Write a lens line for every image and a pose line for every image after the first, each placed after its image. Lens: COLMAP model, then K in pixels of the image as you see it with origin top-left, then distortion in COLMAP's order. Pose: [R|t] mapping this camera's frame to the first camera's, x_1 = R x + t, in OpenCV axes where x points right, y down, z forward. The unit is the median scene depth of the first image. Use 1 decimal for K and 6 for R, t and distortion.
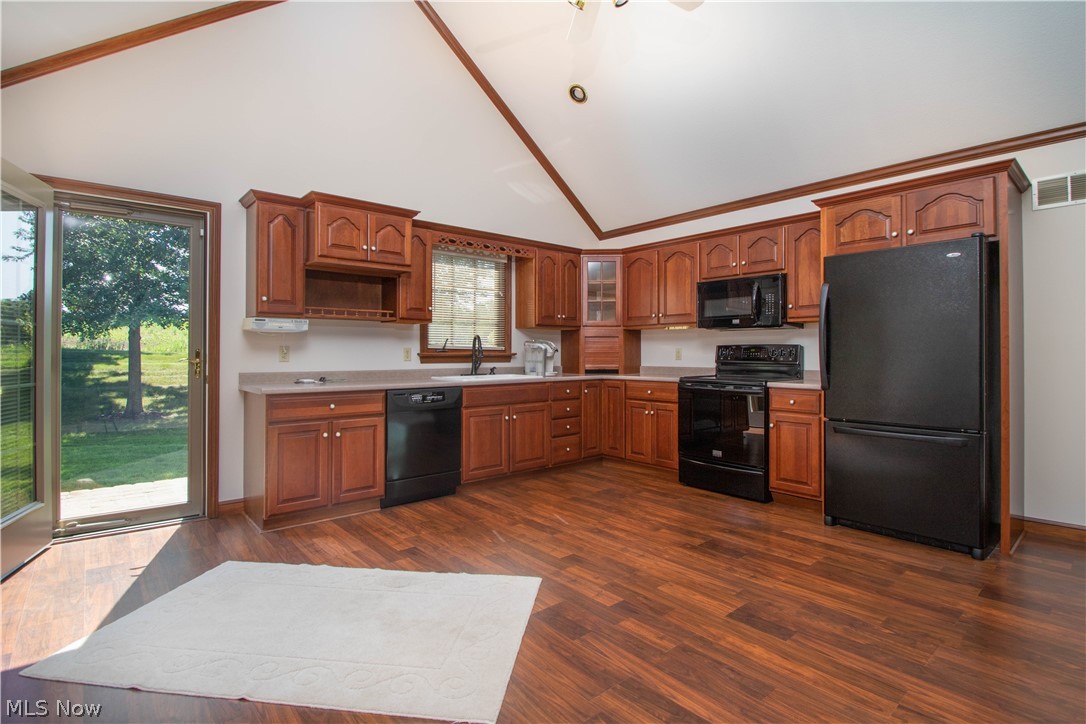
lens RADIAL K [[509.1, 0, 536.6], [0, 509.1, 349.1], [0, 0, 1]] dist [0.001644, -0.003321]
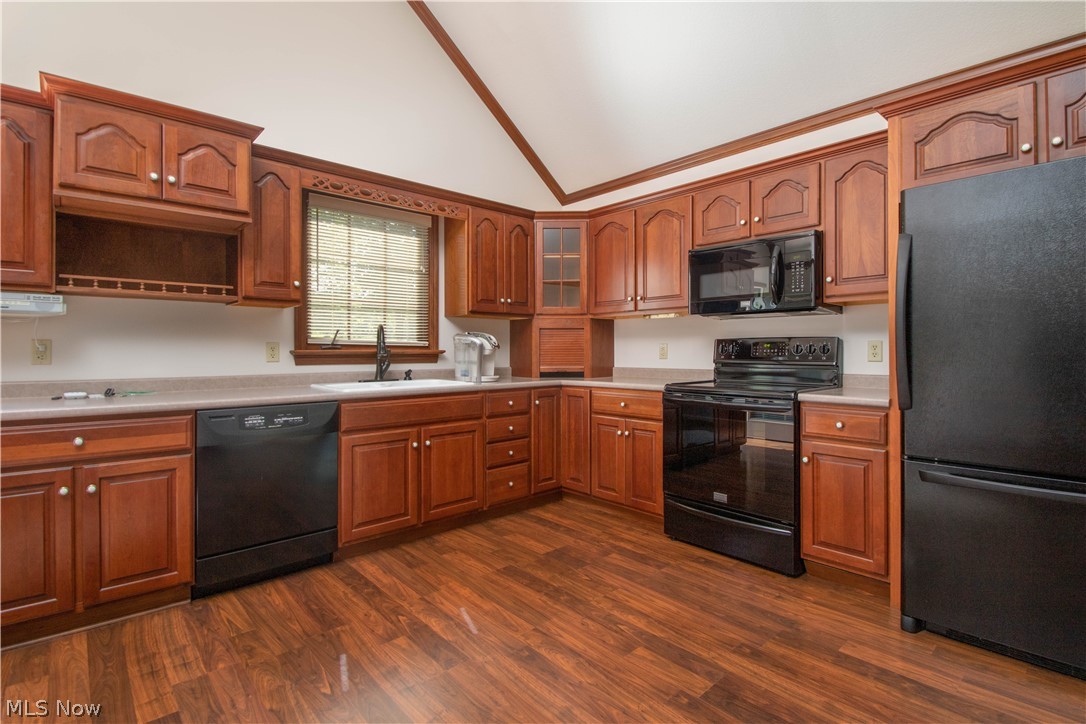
lens RADIAL K [[509.1, 0, 541.1], [0, 509.1, 351.1], [0, 0, 1]] dist [0.001644, -0.003321]
pose [[0.999145, -0.002316, 0.041288, 0.091394], [0.001986, 0.999966, 0.008044, 0.004315], [-0.041305, -0.007955, 0.999115, 0.343515]]
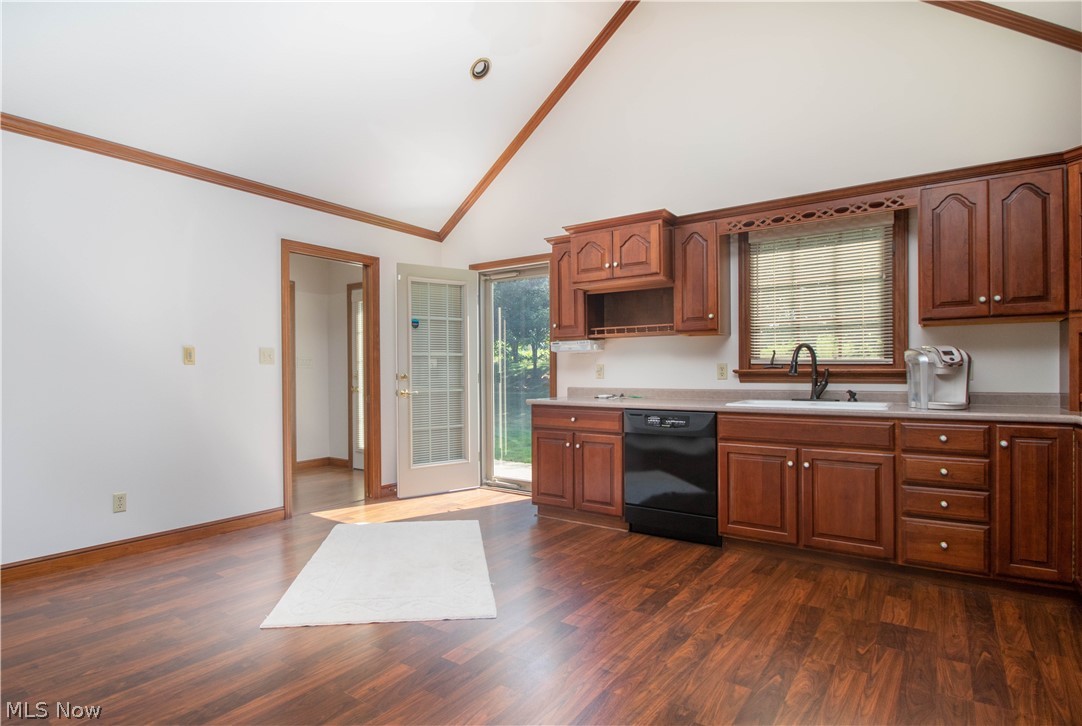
lens RADIAL K [[557.1, 0, 521.2], [0, 557.1, 370.2], [0, 0, 1]] dist [-0.000239, -0.003475]
pose [[0.265827, -0.003966, -0.964012, 0.629895], [0.014666, 0.999892, -0.000069, 0.004147], [0.963909, -0.014120, 0.265857, 0.498487]]
